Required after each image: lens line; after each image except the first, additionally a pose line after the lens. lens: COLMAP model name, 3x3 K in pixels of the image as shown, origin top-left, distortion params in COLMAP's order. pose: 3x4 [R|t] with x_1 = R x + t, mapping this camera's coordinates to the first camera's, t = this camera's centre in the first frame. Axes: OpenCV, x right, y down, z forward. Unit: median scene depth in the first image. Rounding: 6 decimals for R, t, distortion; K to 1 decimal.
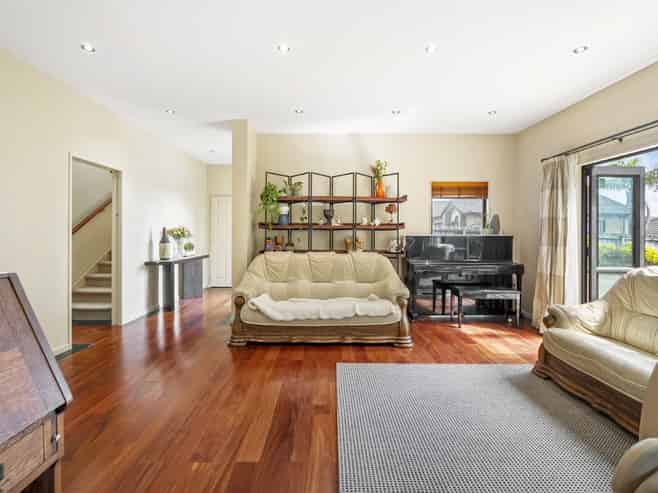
lens RADIAL K [[334.1, 0, 330.0], [0, 334.1, 240.1], [0, 0, 1]] dist [0.024276, 0.000017]
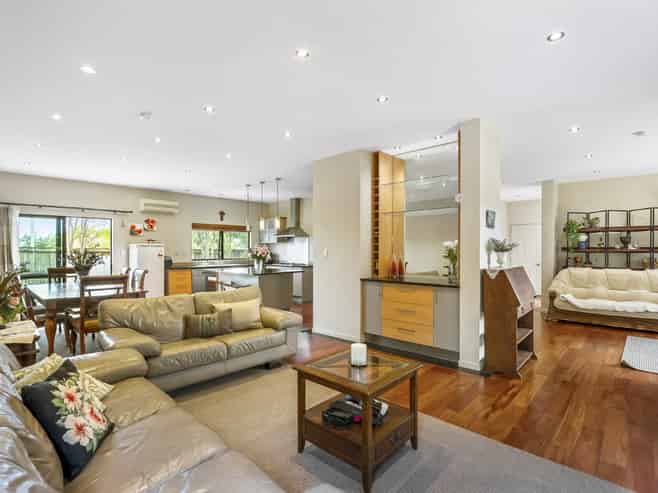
lens RADIAL K [[334.1, 0, 342.4], [0, 334.1, 249.2], [0, 0, 1]] dist [0.024276, 0.000017]
pose [[0.746497, -0.000644, -0.665389, 0.055059], [-0.009959, 0.999877, -0.012141, -0.016092], [0.665315, 0.015690, 0.746398, -0.746835]]
